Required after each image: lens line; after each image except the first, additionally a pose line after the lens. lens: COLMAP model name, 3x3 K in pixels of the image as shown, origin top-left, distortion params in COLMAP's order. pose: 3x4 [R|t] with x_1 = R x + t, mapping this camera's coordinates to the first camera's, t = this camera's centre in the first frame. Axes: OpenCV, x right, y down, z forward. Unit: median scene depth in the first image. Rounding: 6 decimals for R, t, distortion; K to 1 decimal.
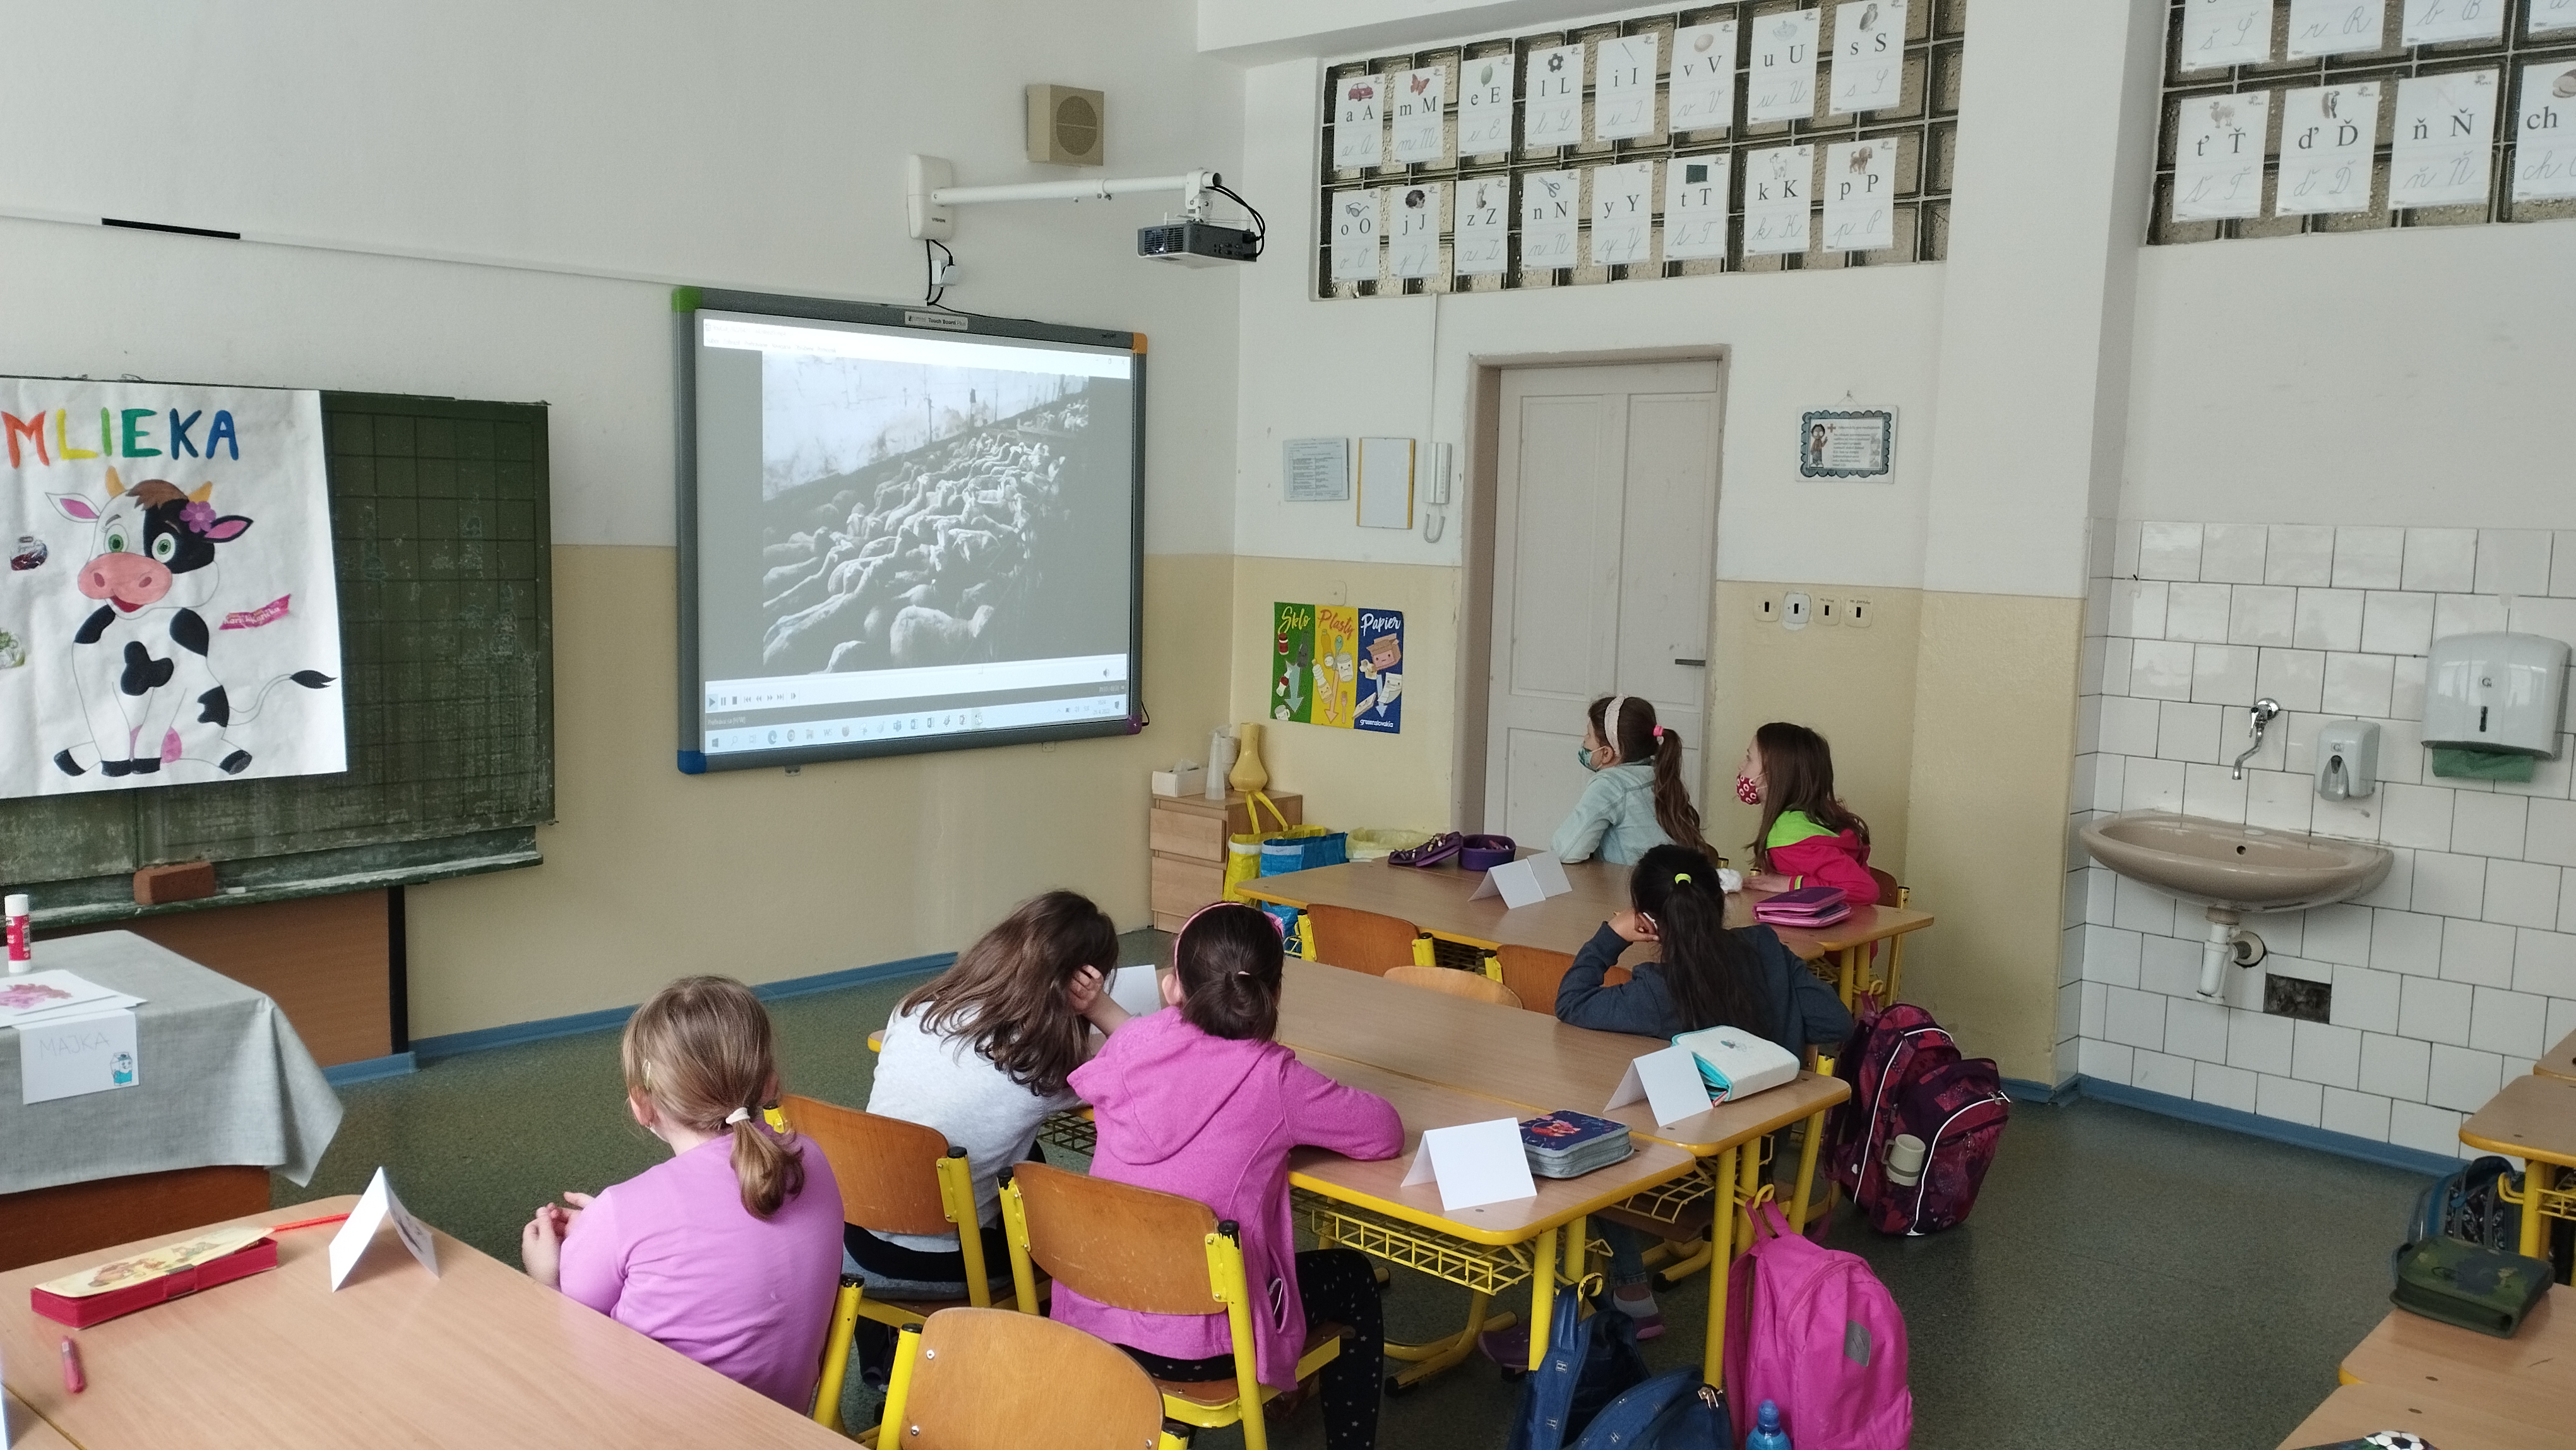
lens RADIAL K [[2071.1, 0, 1288.0], [0, 2071.1, 725.0], [0, 0, 1]] dist [0.000009, -0.004454]
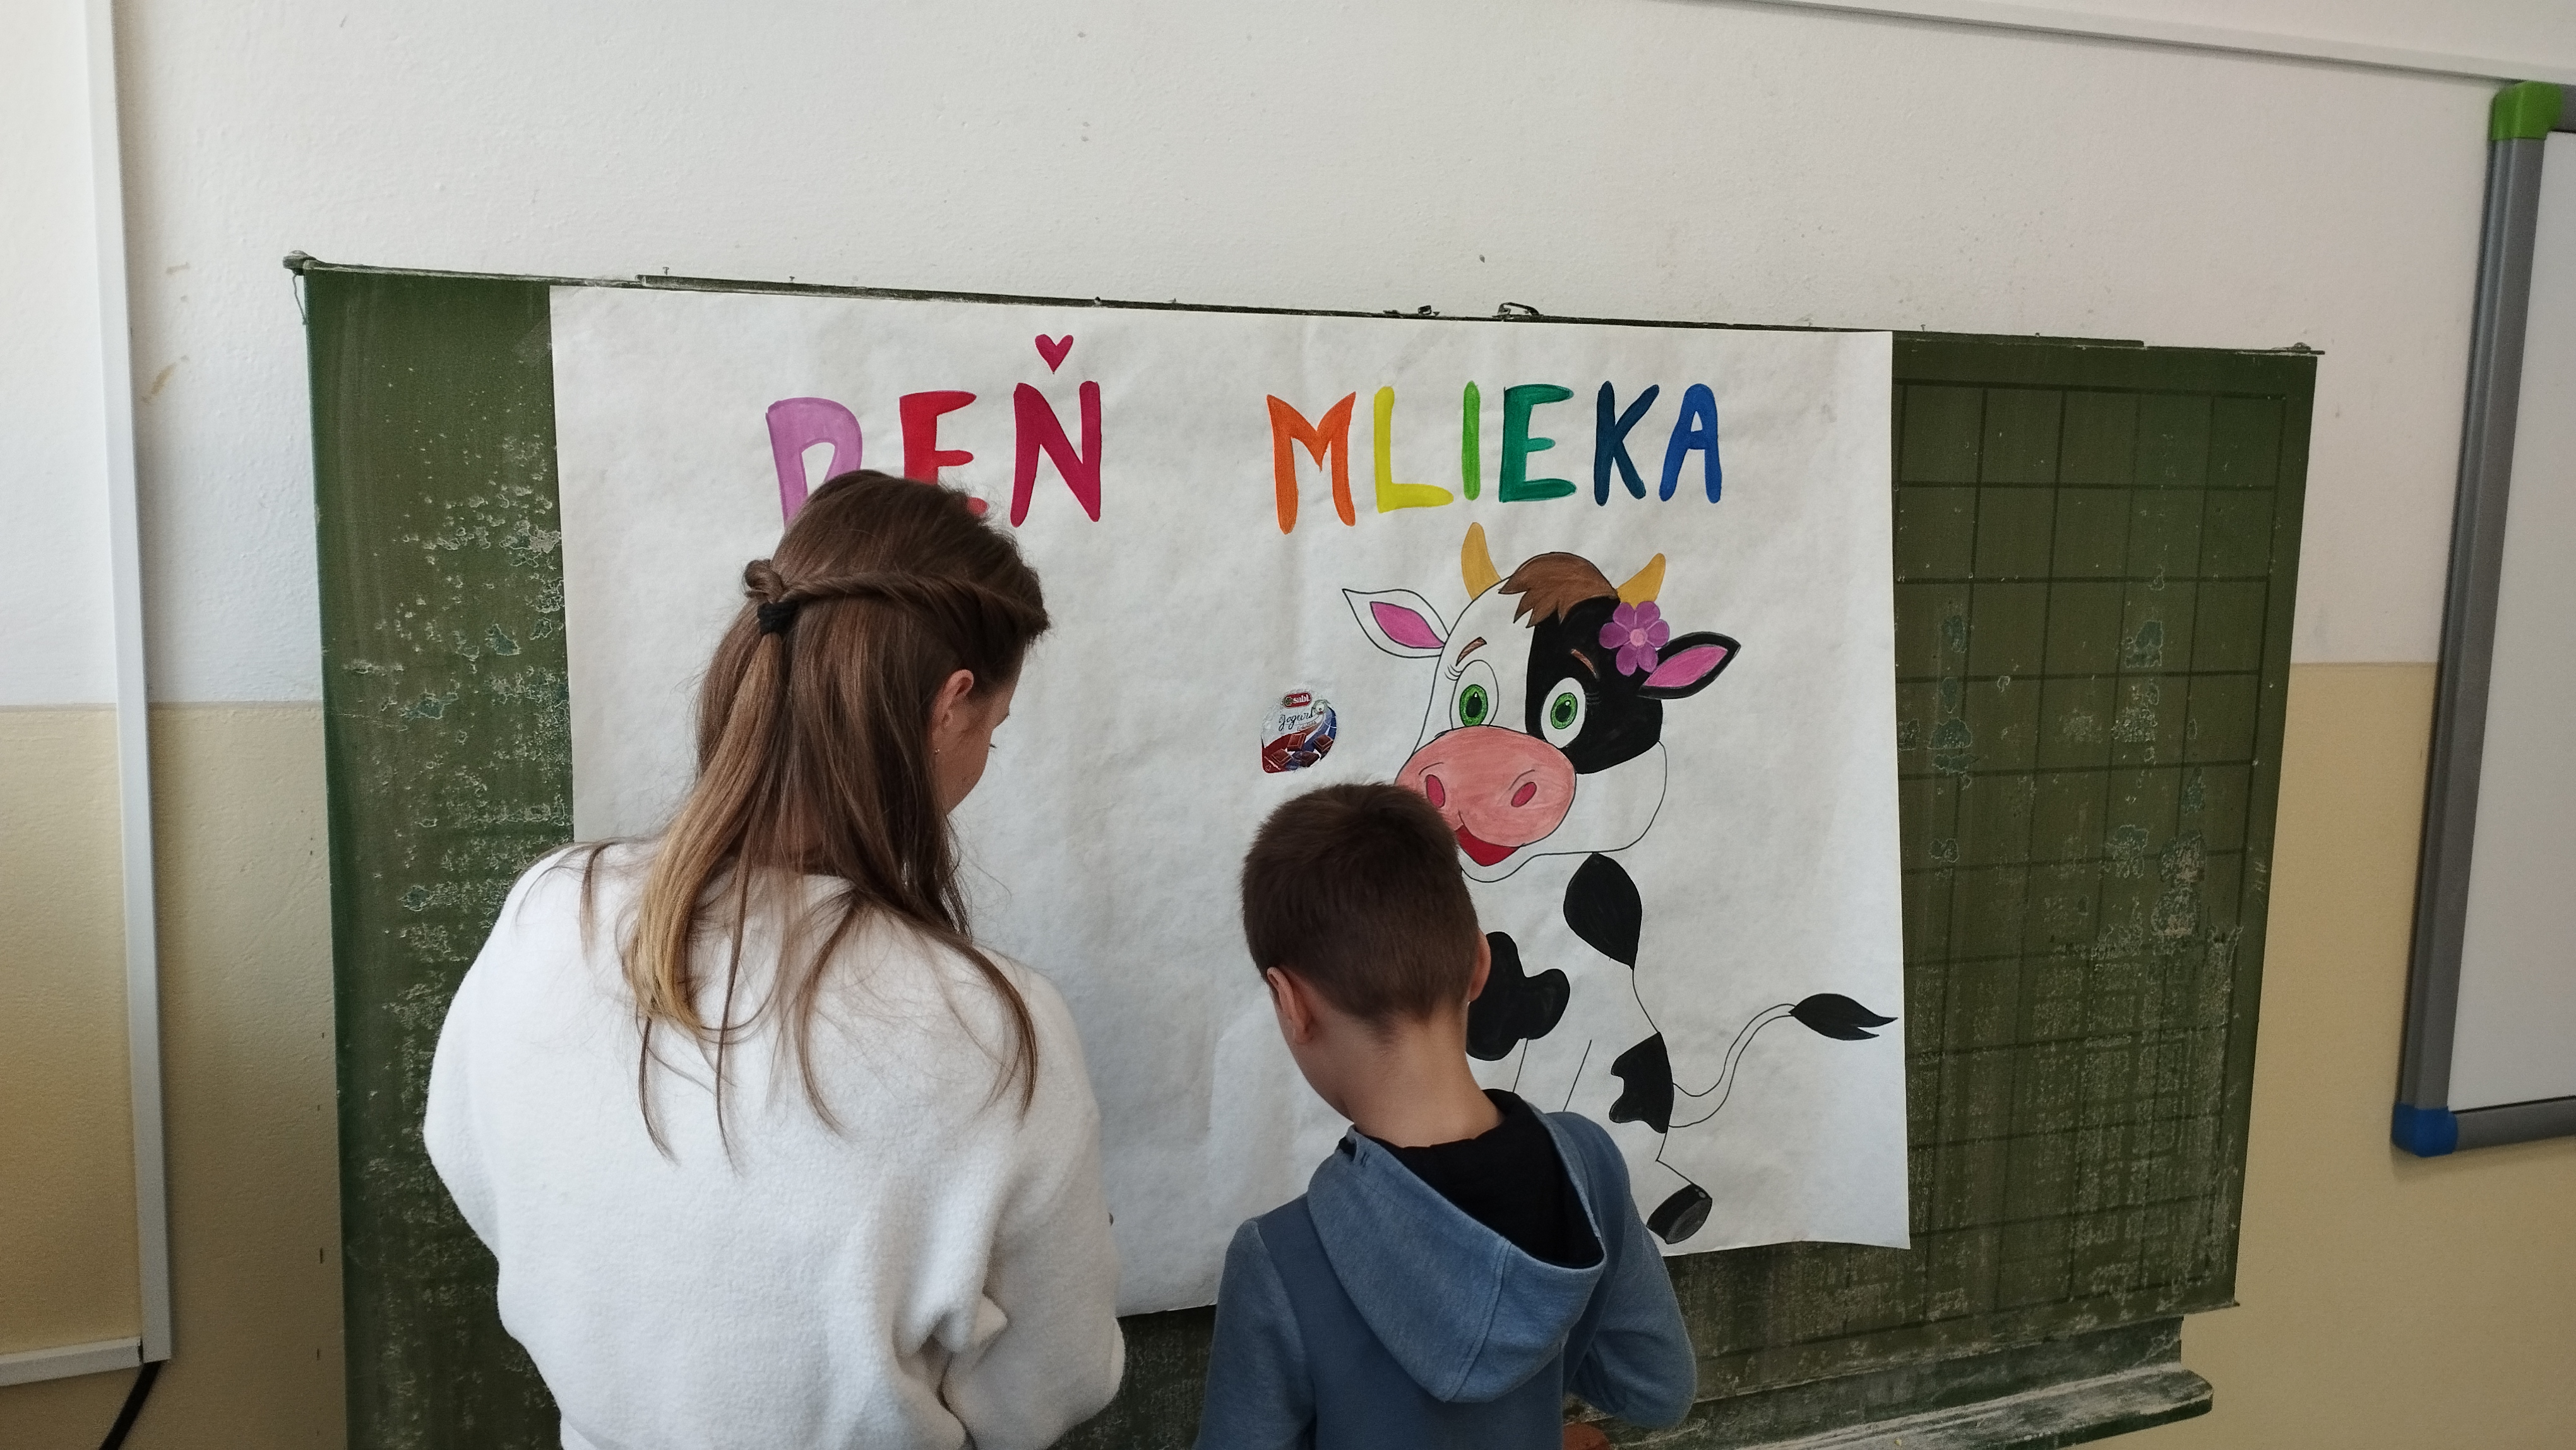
lens RADIAL K [[2350.9, 0, 1288.0], [0, 2350.9, 725.0], [0, 0, 1]] dist [0.064166, 0.000395]
pose [[0.931217, 0.047950, -0.361296, -0.416745], [-0.041661, 0.998814, 0.025181, -0.091800], [0.362075, -0.008397, 0.932111, 0.525218]]
